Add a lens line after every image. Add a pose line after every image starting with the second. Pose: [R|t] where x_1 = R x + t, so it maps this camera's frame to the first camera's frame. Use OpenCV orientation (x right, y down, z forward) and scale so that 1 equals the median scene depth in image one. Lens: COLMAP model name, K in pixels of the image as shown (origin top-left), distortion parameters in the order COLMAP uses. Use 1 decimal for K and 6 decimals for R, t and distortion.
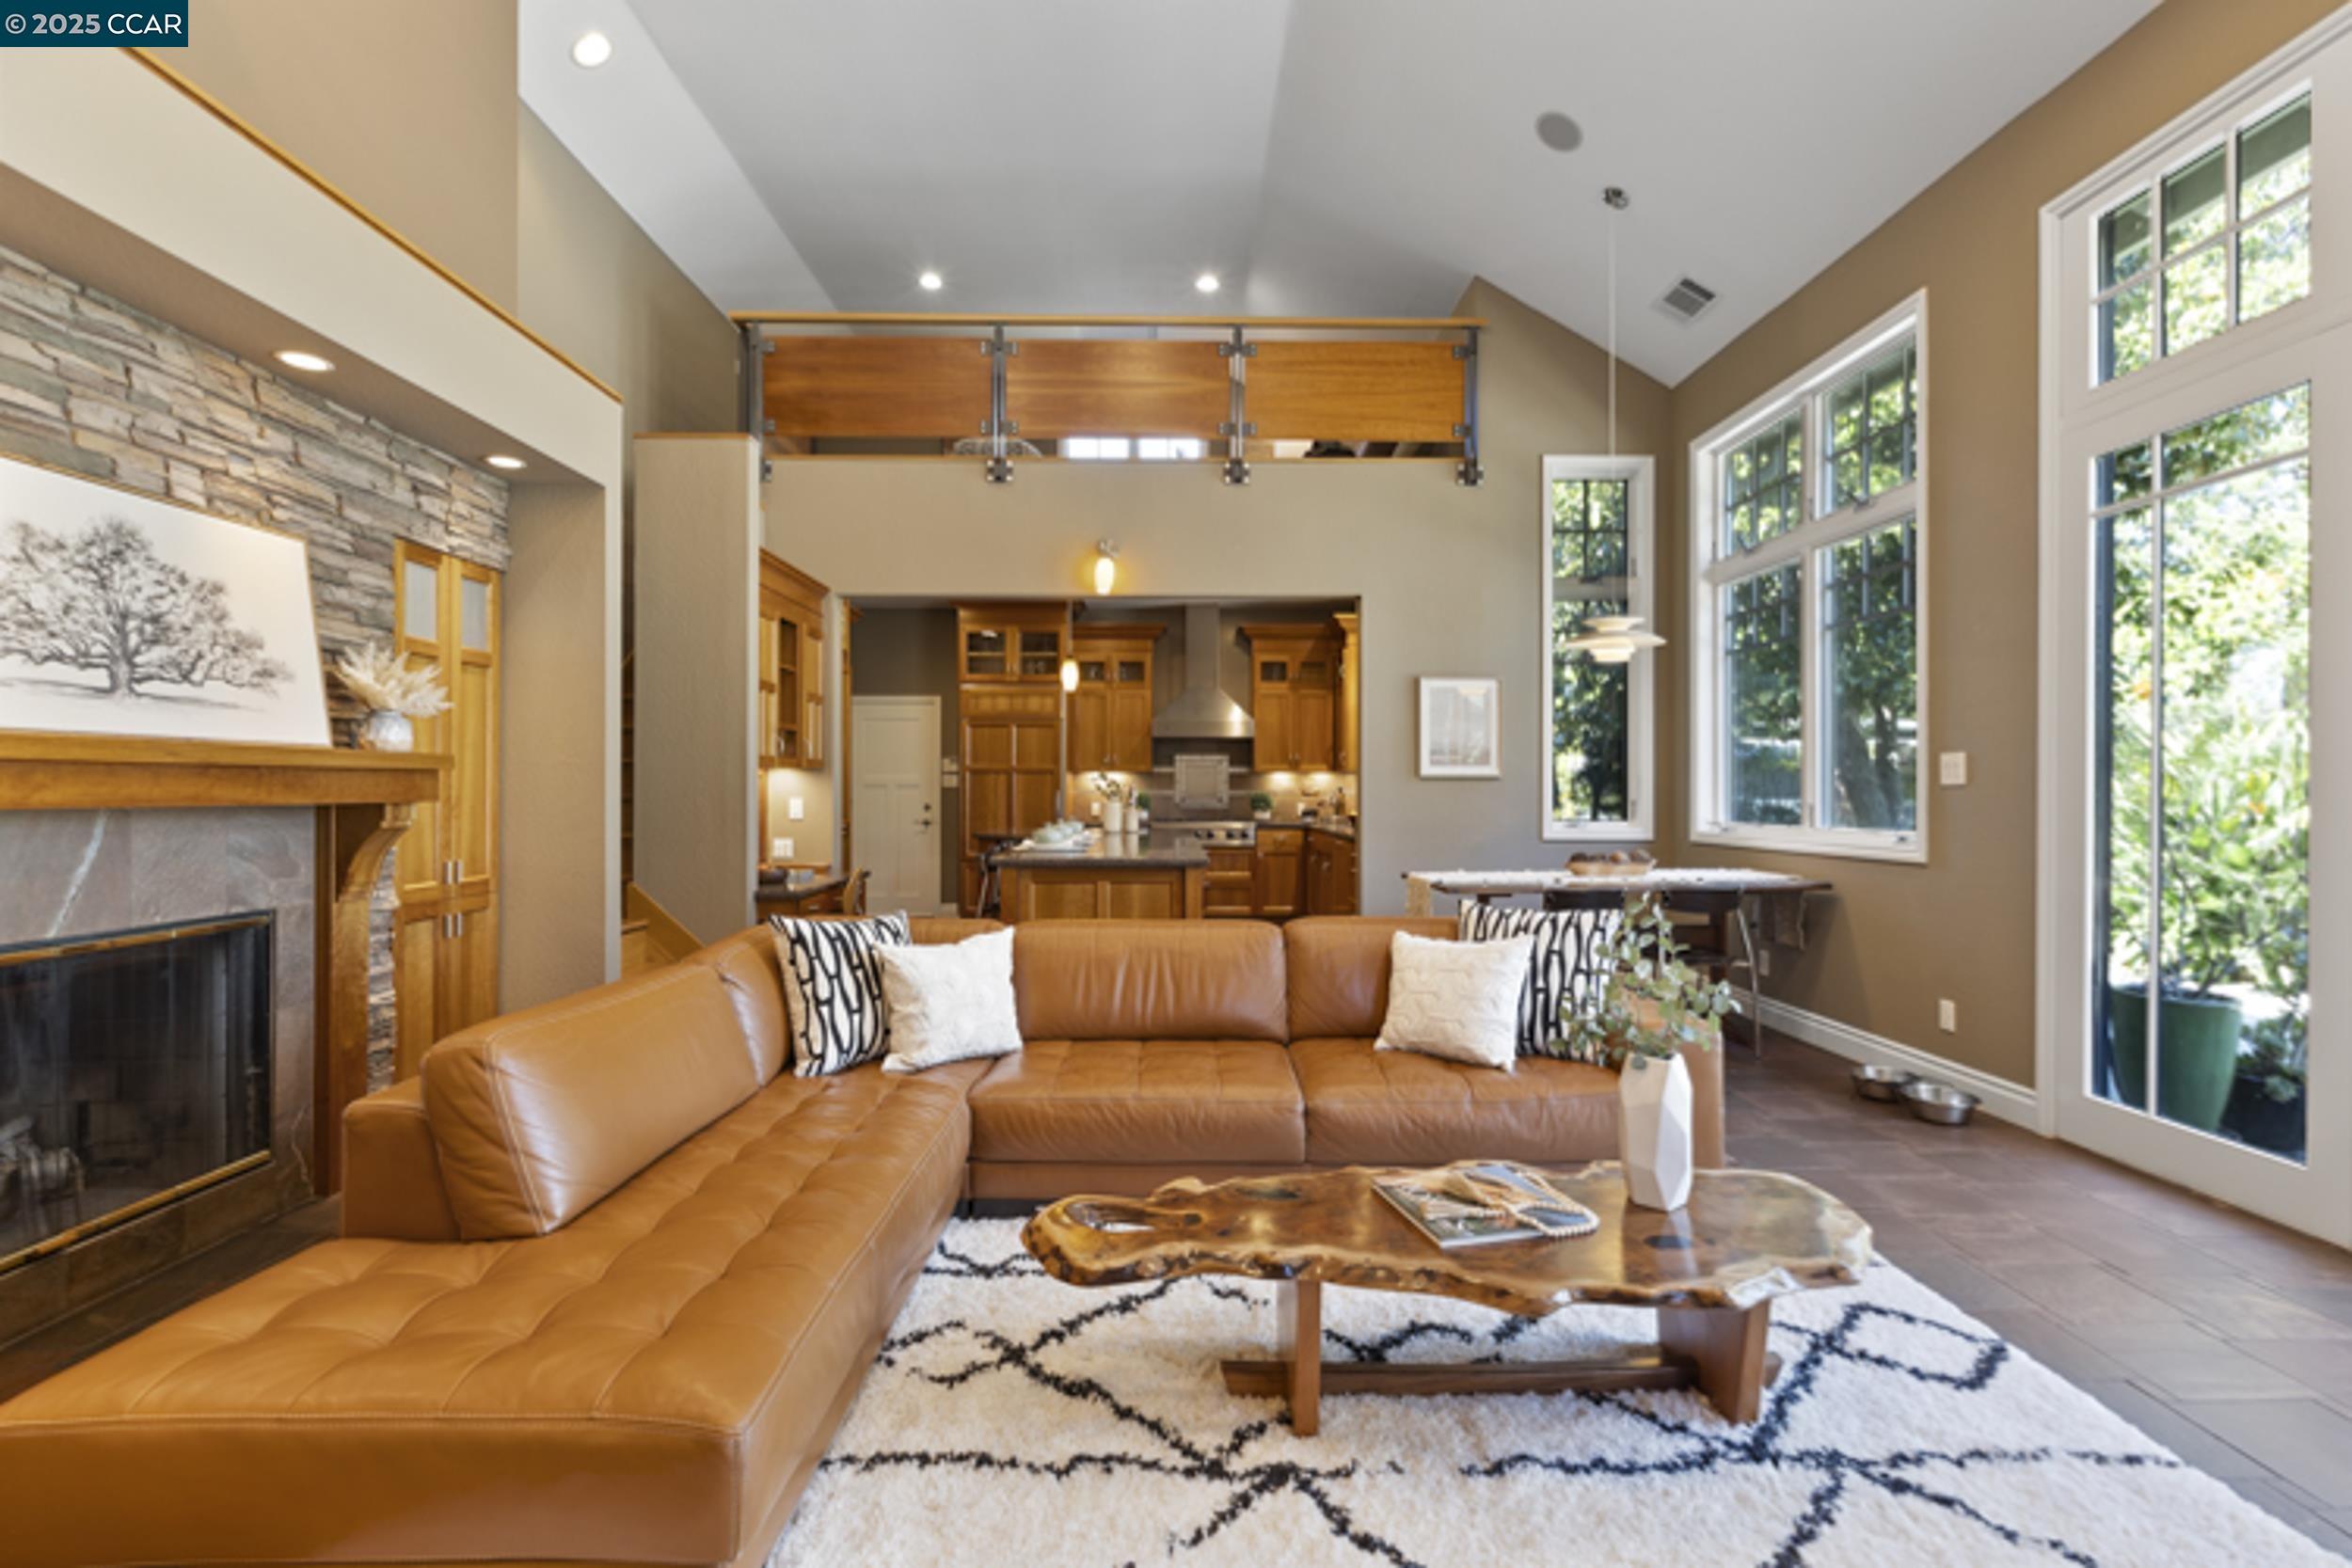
lens RADIAL K [[1058.0, 0, 1173.8], [0, 1058.0, 783.5], [0, 0, 1]] dist [0.015381, -0.010411]
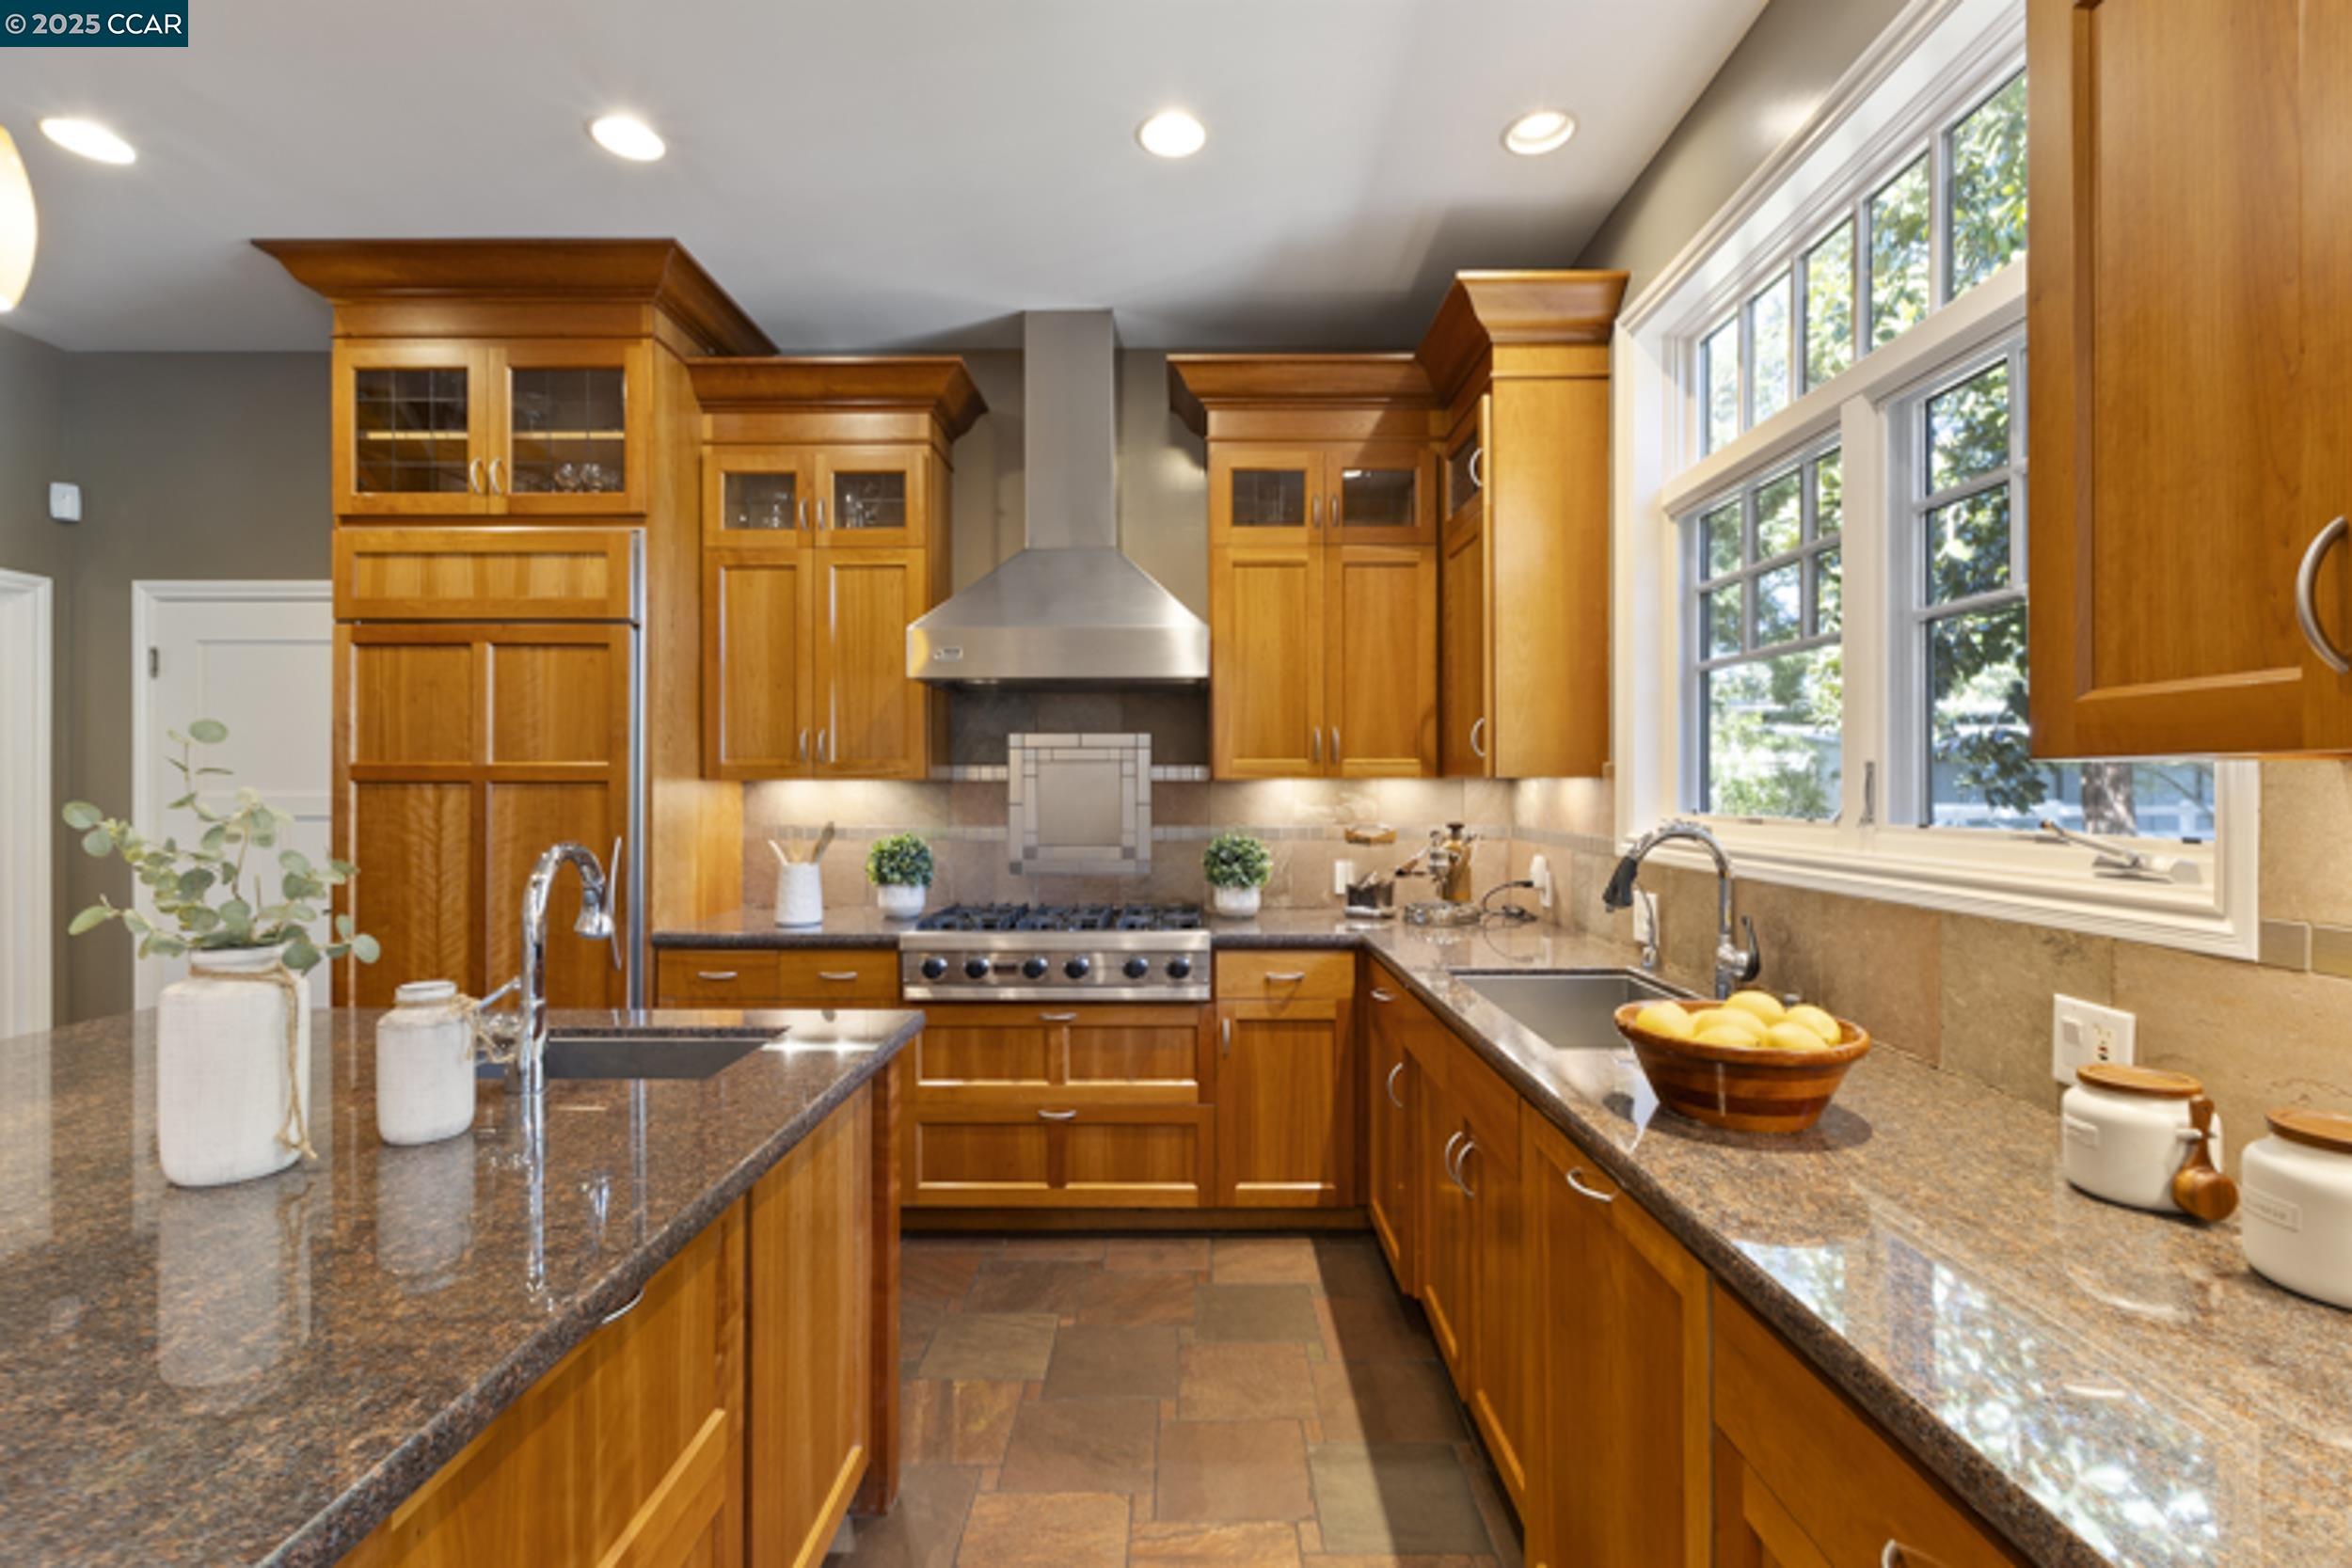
lens RADIAL K [[1058.0, 0, 1173.8], [0, 1058.0, 783.5], [0, 0, 1]] dist [0.015381, -0.010411]
pose [[0.999778, -0.002207, -0.020943, 0.070182], [0.002253, 0.999995, 0.002180, -0.010368], [0.020938, -0.002226, 0.999778, 0.644908]]
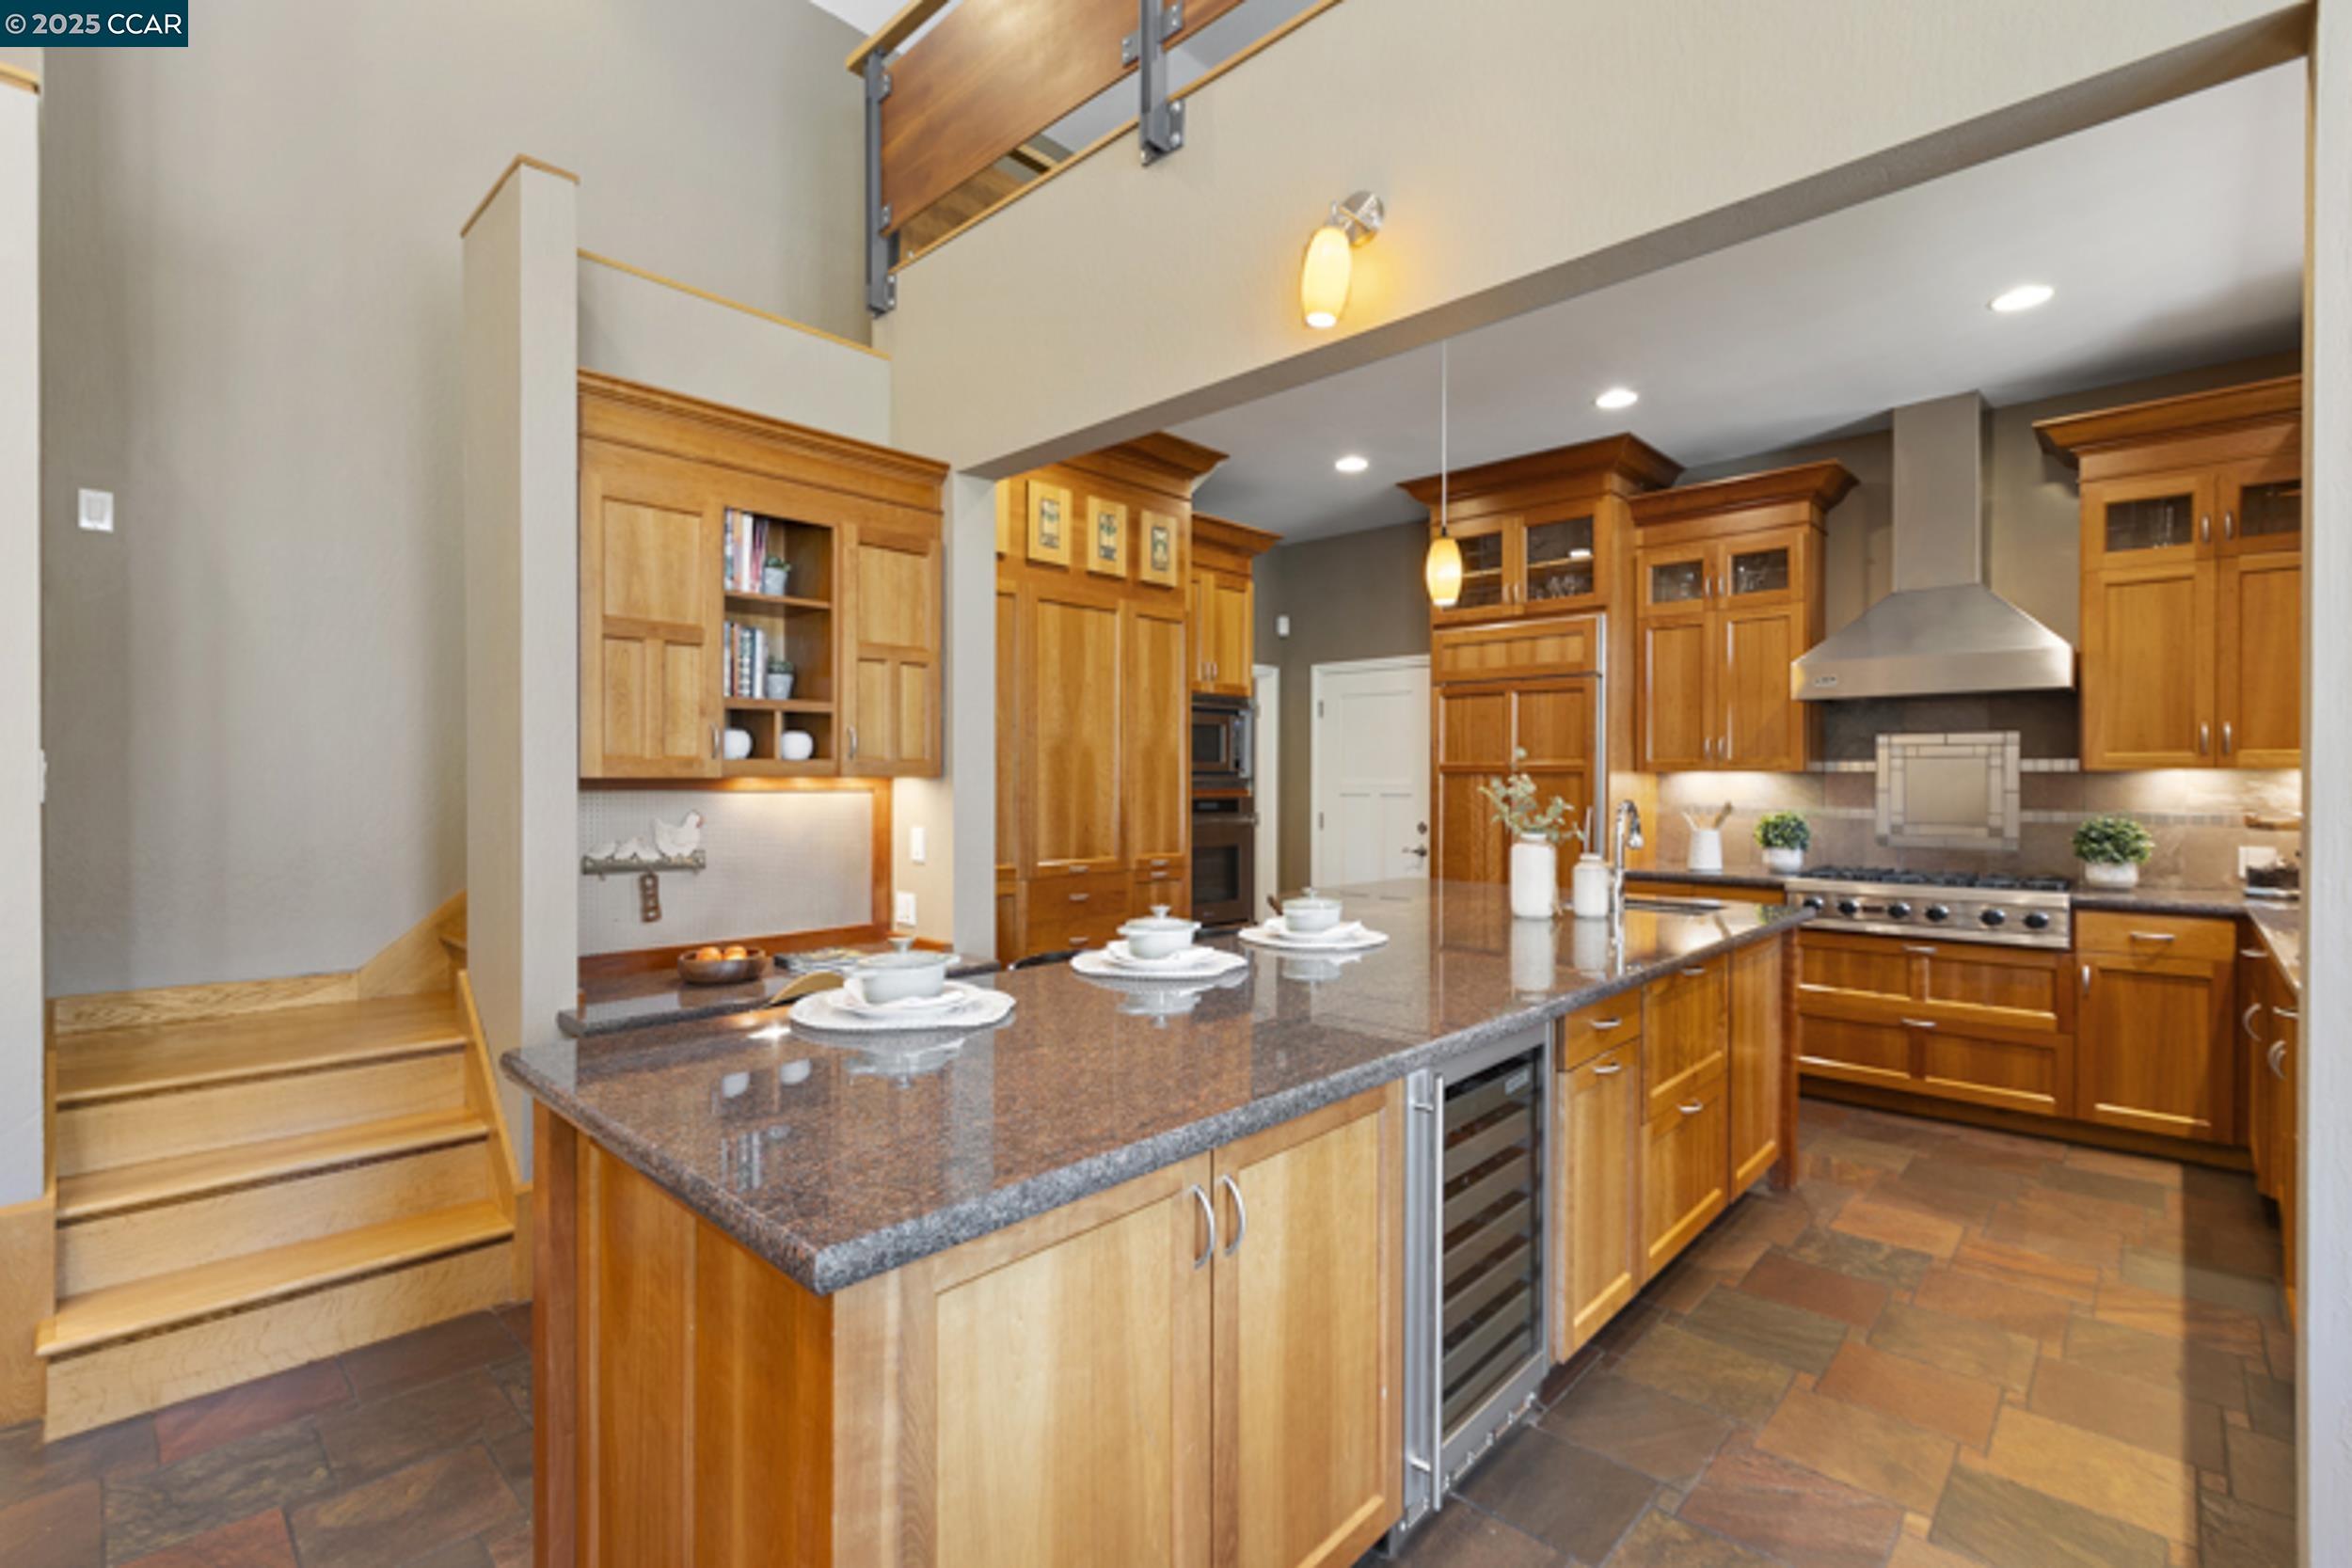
lens RADIAL K [[1058.0, 0, 1173.8], [0, 1058.0, 783.5], [0, 0, 1]] dist [0.015381, -0.010411]
pose [[0.721820, 0.001987, -0.692079, 0.108414], [0.002497, 0.999982, 0.005475, -0.008959], [0.692077, -0.005680, 0.721801, 0.445063]]
